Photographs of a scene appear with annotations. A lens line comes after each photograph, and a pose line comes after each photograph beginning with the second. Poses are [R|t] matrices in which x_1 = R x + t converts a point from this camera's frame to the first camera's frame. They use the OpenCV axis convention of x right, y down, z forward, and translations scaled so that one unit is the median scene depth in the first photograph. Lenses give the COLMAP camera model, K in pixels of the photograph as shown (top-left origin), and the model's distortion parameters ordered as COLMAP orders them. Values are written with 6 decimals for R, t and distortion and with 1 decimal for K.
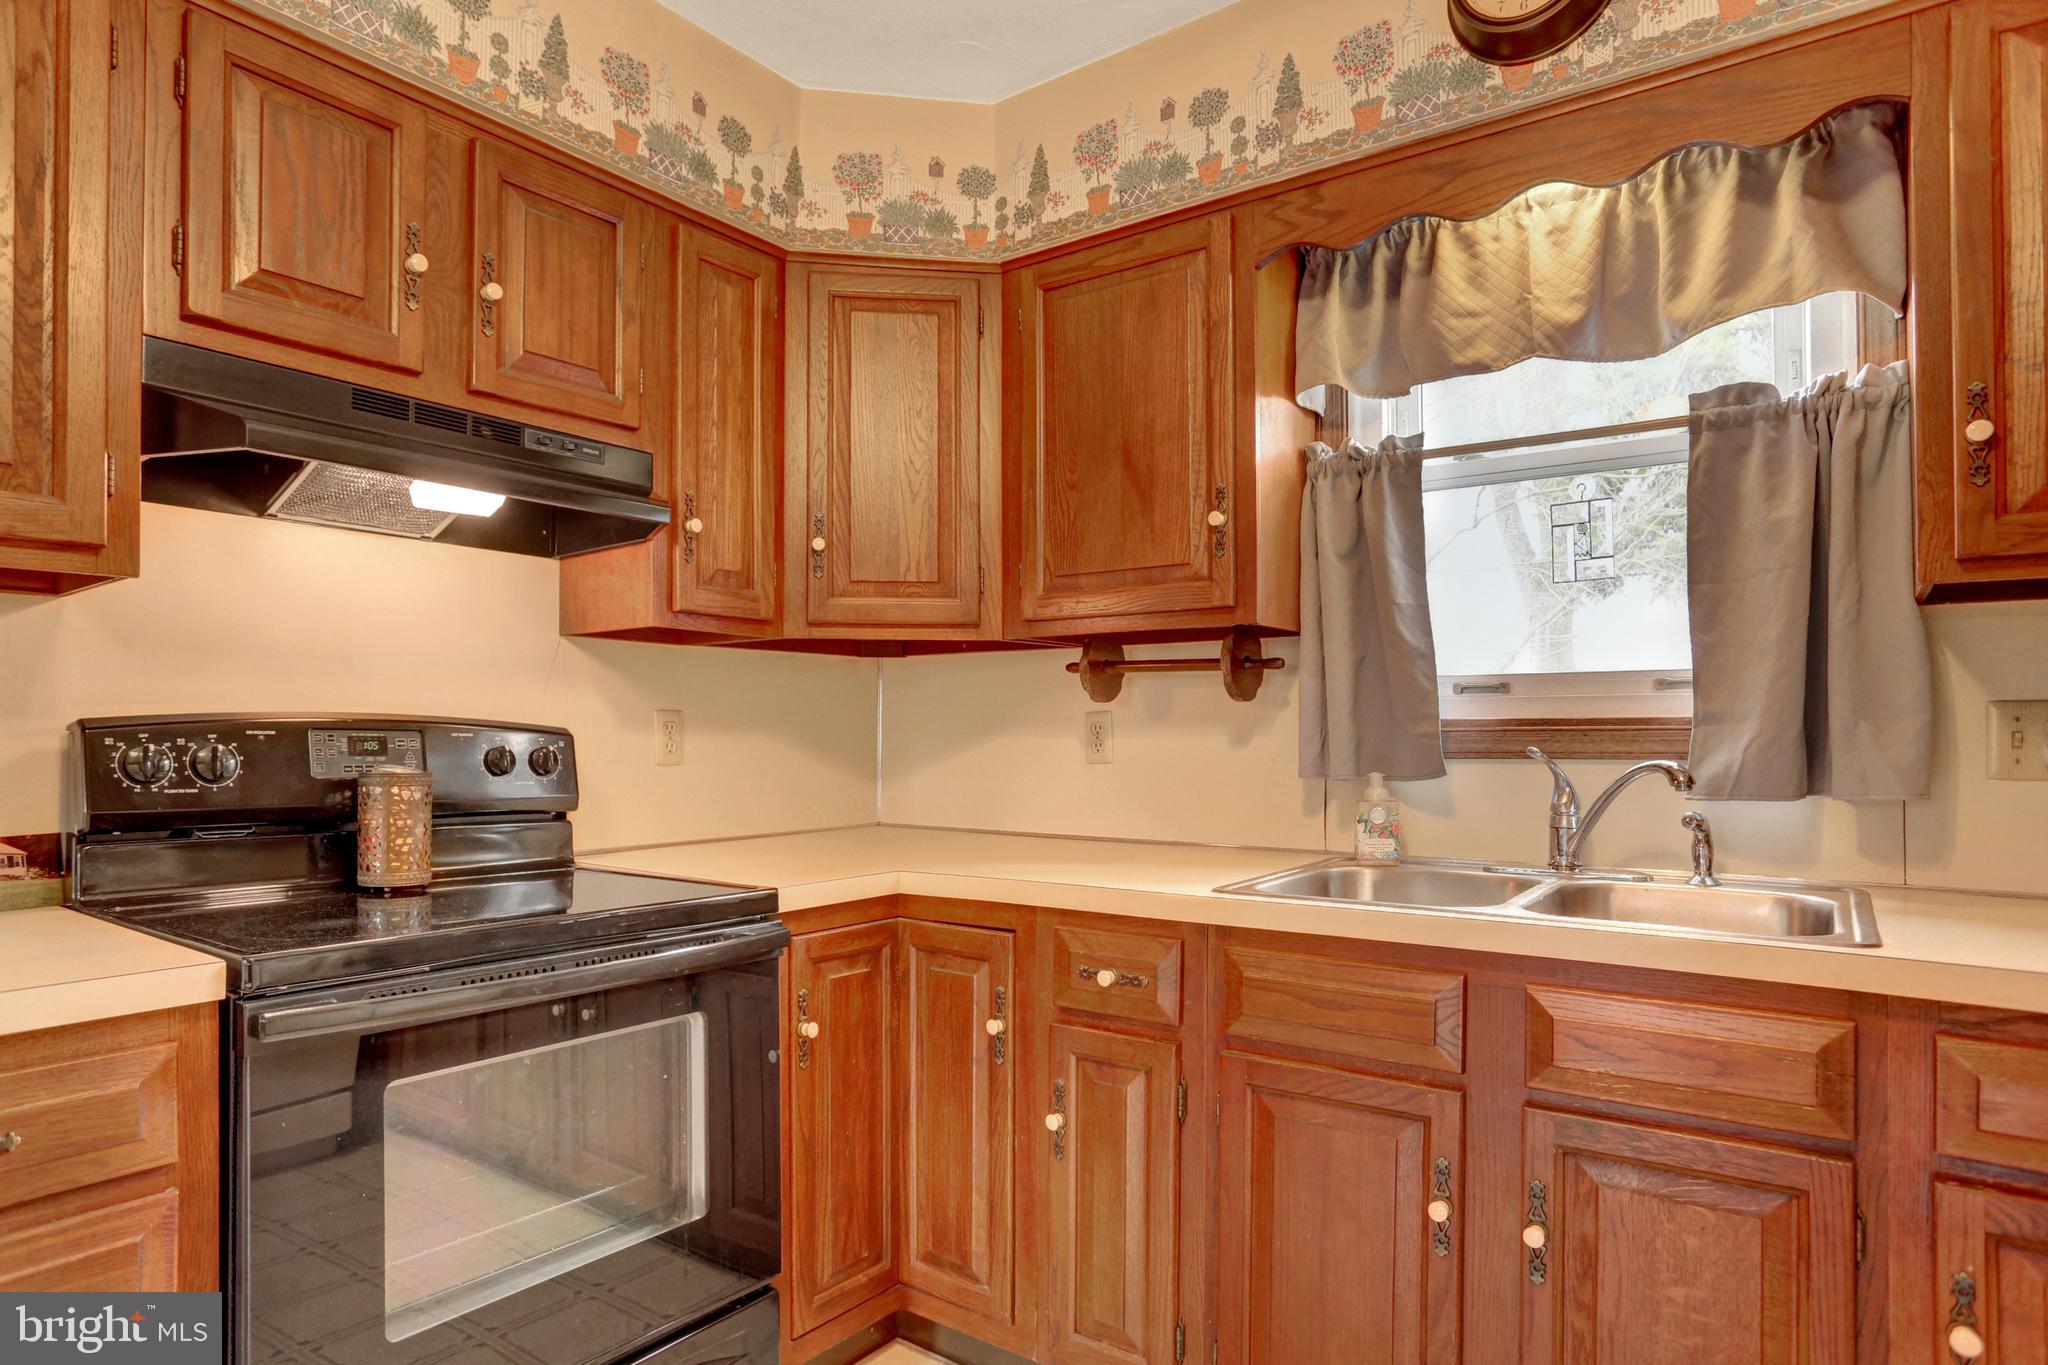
lens RADIAL K [[1140.1, 0, 1063.9], [0, 1140.1, 718.1], [0, 0, 1]] dist [-0.031415, 0.021415]
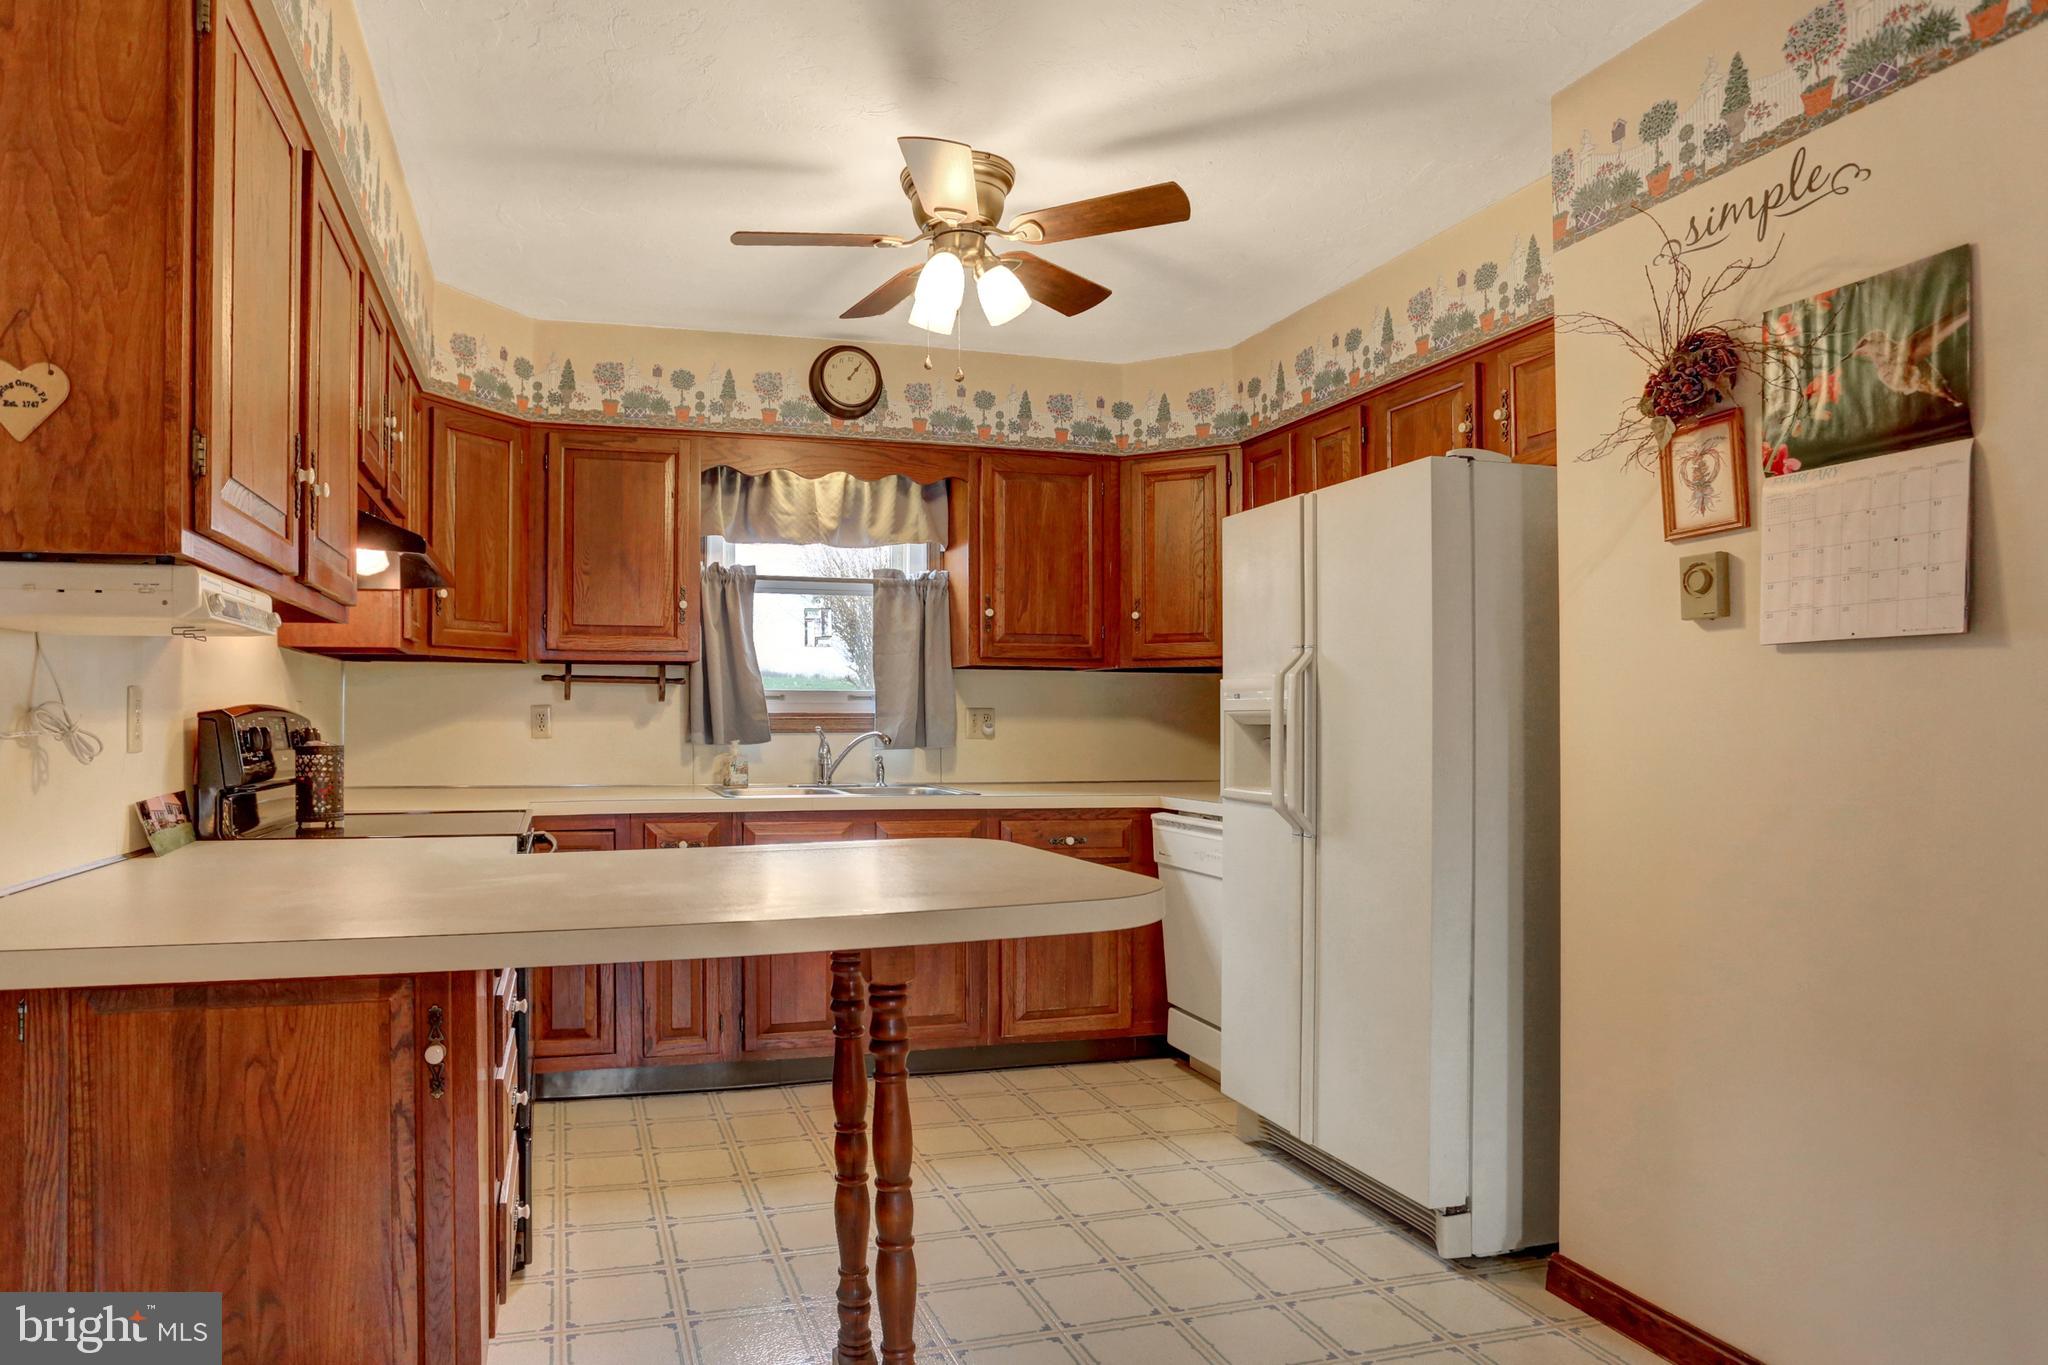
lens RADIAL K [[1169.2, 0, 832.2], [0, 1169.2, 701.1], [0, 0, 1]] dist [-0.006904, 0.008719]
pose [[0.671955, 0.013726, 0.740465, -1.129587], [-0.012237, 0.999898, -0.007431, -0.005915], [-0.740491, -0.004068, 0.672054, -0.467668]]
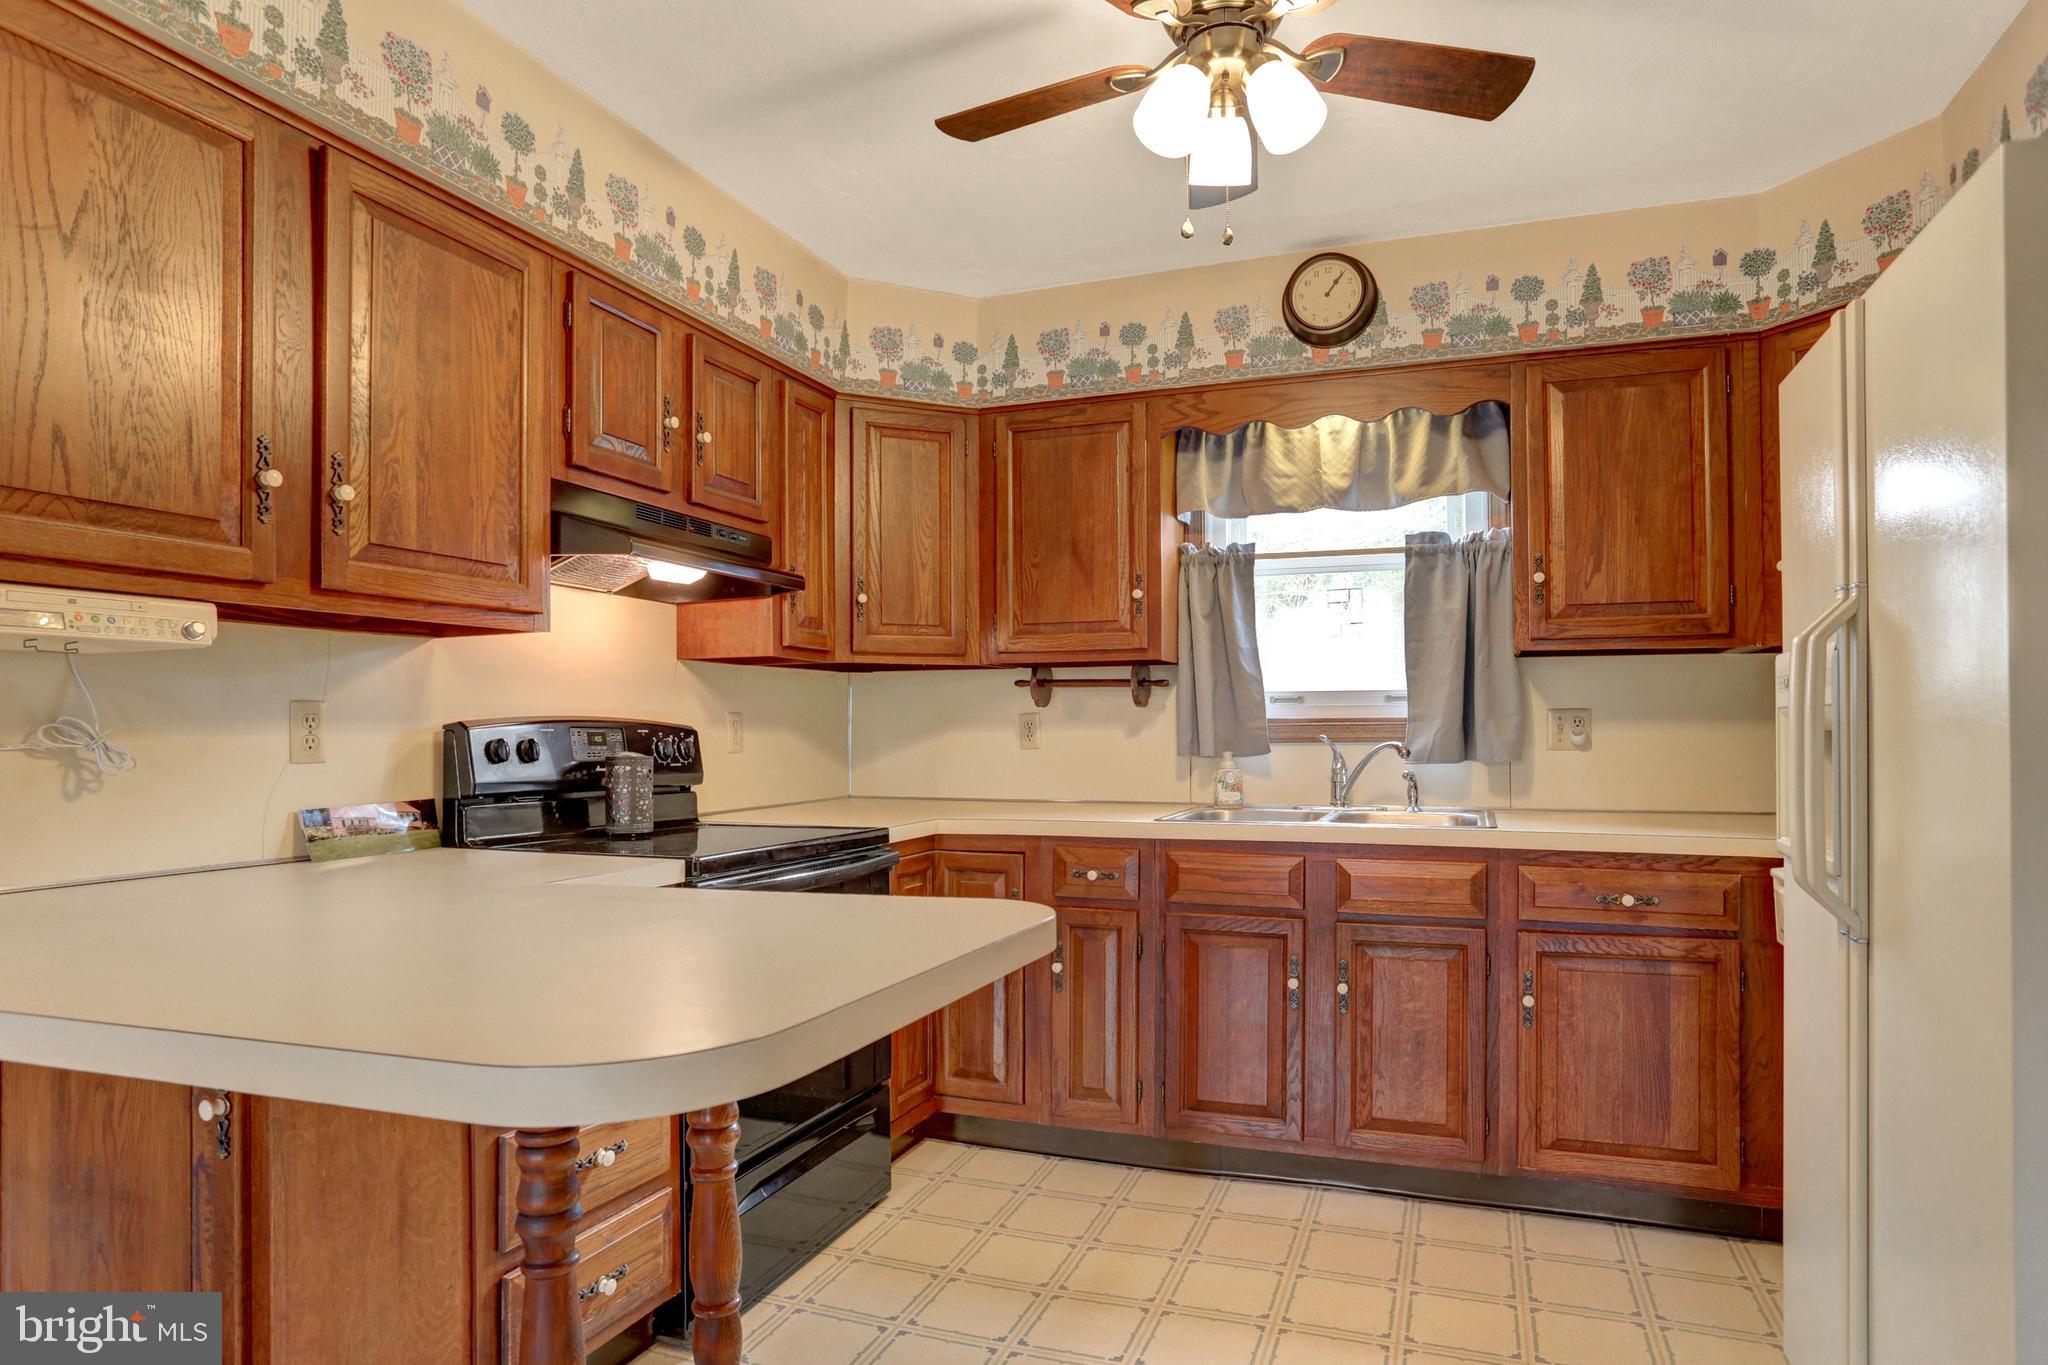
lens RADIAL K [[1169.2, 0, 1091.2], [0, 1169.2, 706.8], [0, 0, 1]] dist [-0.006904, 0.008719]
pose [[0.961051, 0.001075, 0.276369, -0.388612], [0.000497, 0.999984, -0.005618, -0.007237], [-0.276370, 0.005536, 0.961035, -0.568819]]
